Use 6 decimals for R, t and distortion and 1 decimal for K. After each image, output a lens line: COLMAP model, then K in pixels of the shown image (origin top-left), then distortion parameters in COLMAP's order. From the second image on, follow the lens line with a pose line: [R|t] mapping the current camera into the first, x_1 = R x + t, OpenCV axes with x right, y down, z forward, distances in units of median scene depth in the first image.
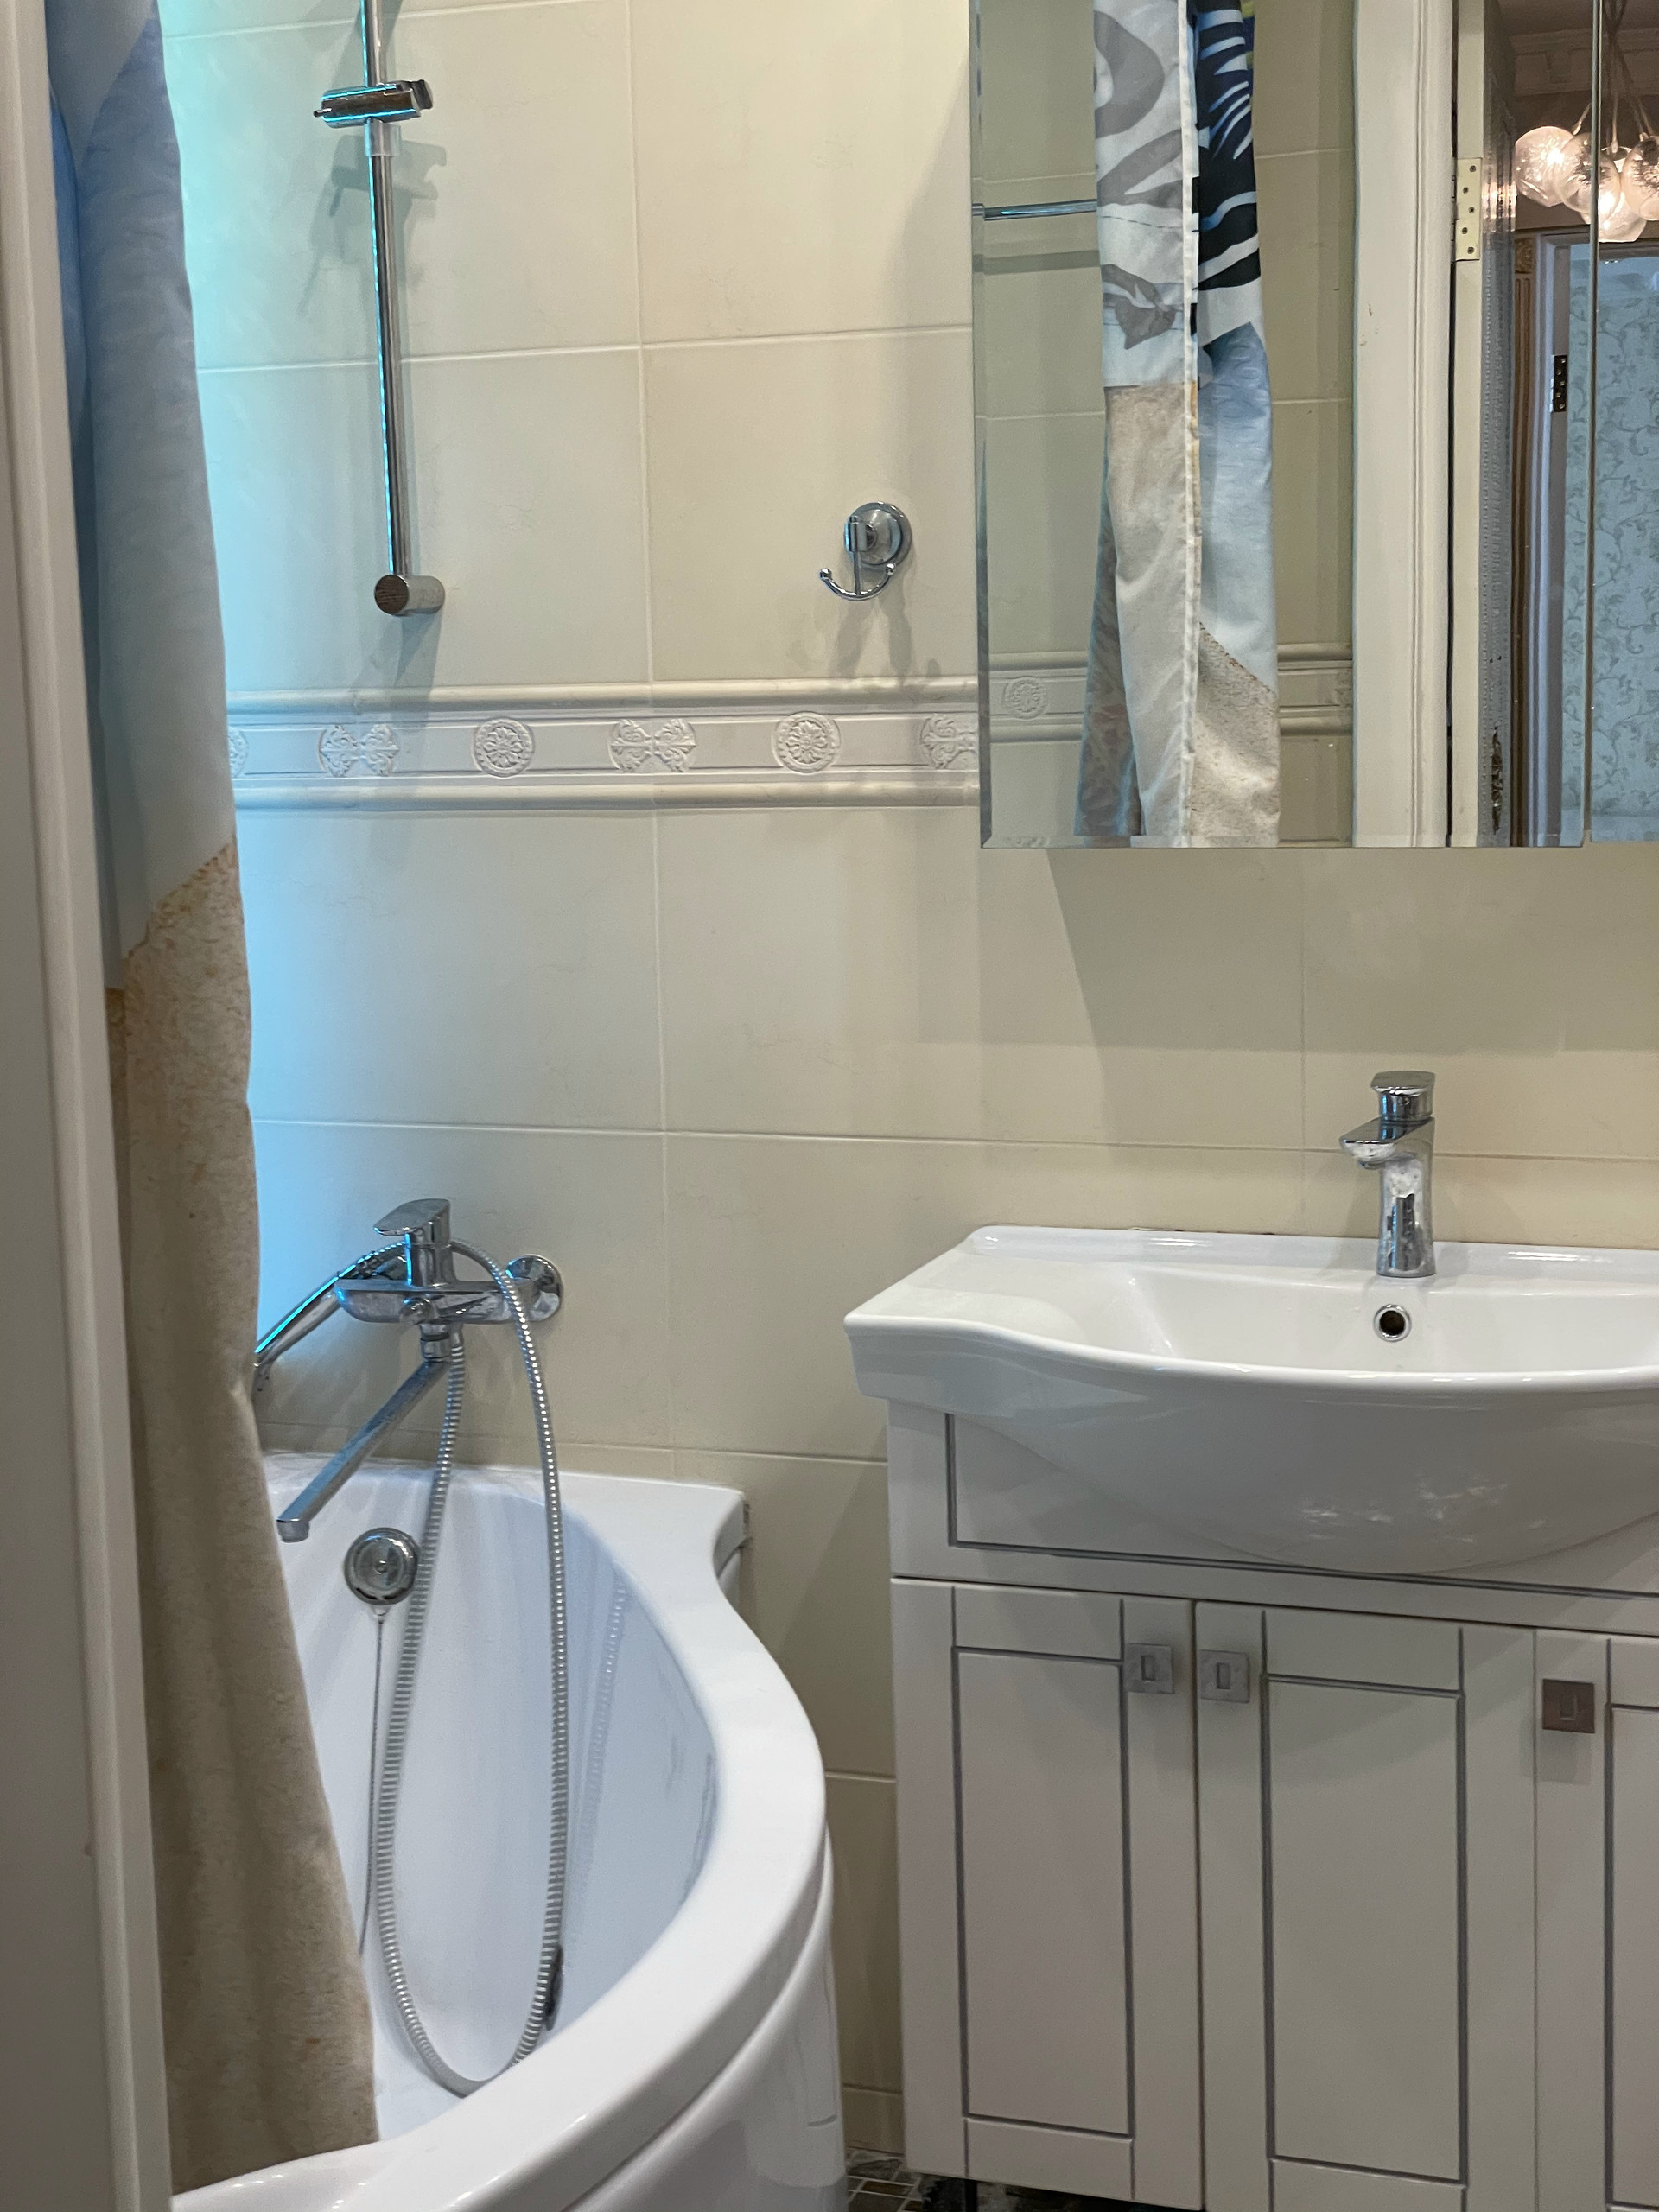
lens RADIAL K [[3298.7, 0, 855.6], [0, 3298.7, 1056.1], [0, 0, 1]] dist [-0.004350, 0.753279]
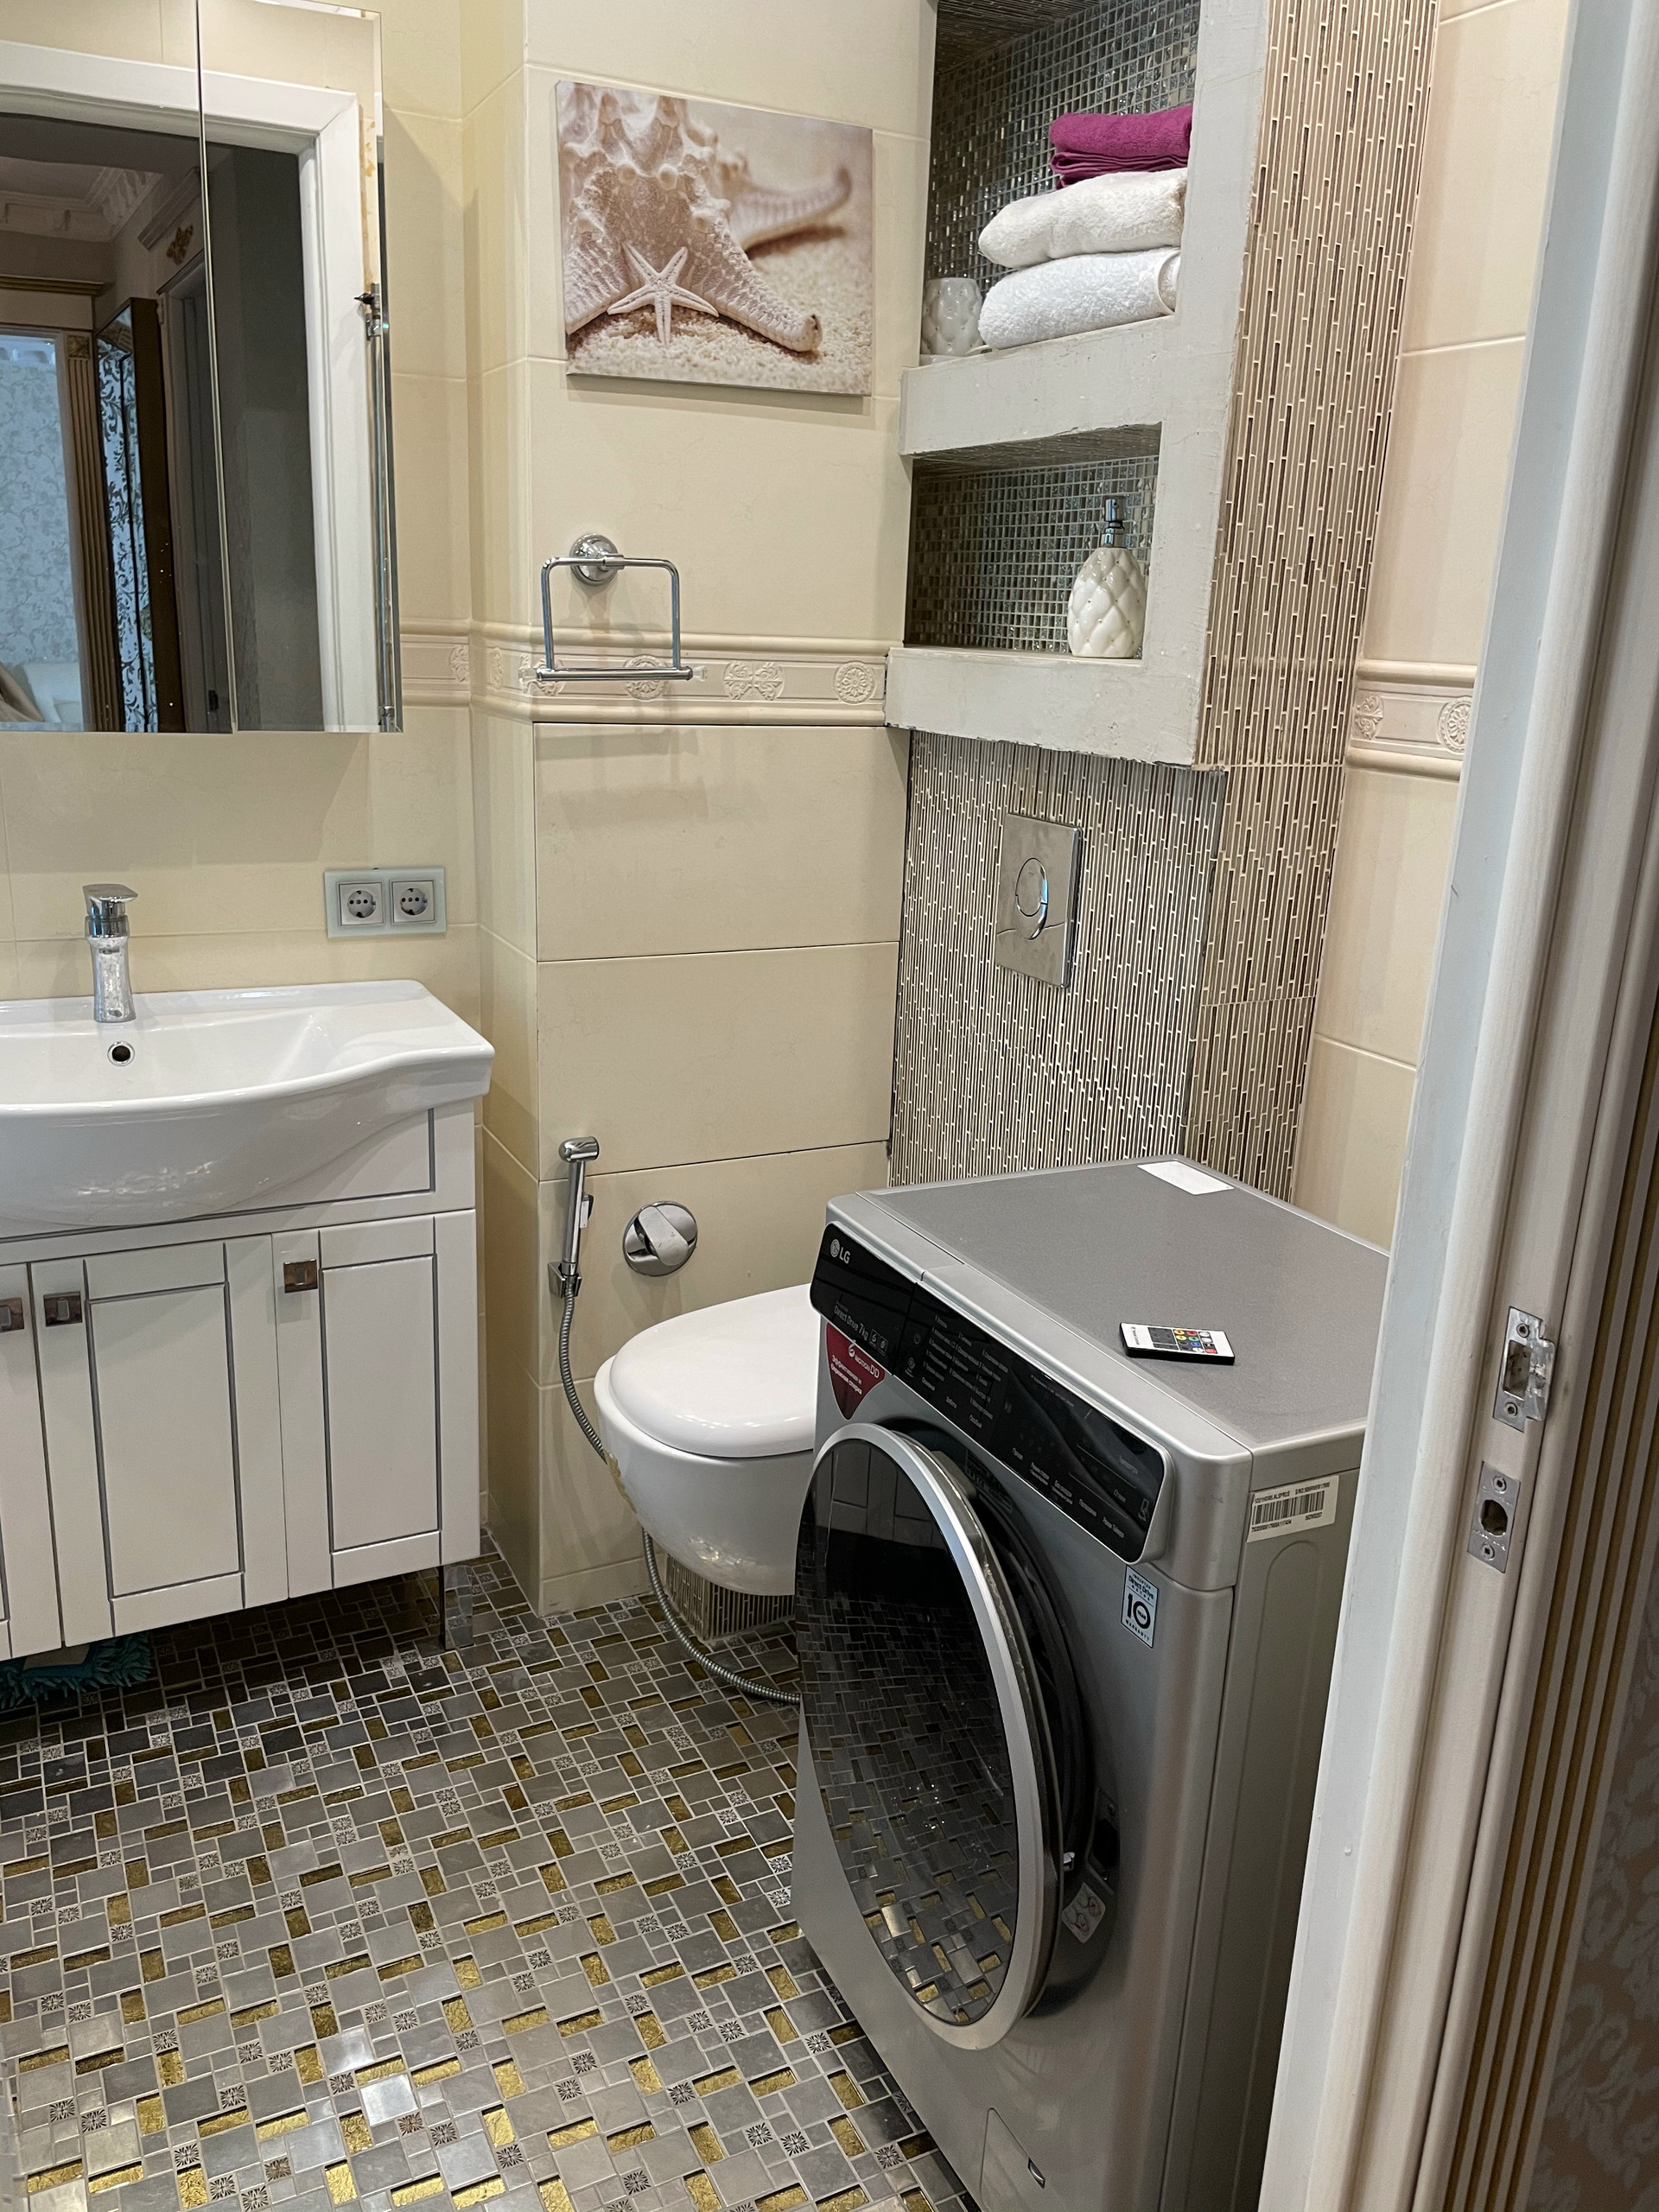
lens RADIAL K [[1679.8, 0, 833.9], [0, 1679.8, 1099.0], [0, 0, 1]] dist [0.088572, -0.129049]
pose [[0.687616, -0.146358, 0.711171, -0.149953], [0.030850, 0.984478, 0.172776, -0.020319], [-0.725419, -0.096864, 0.681458, 0.207808]]
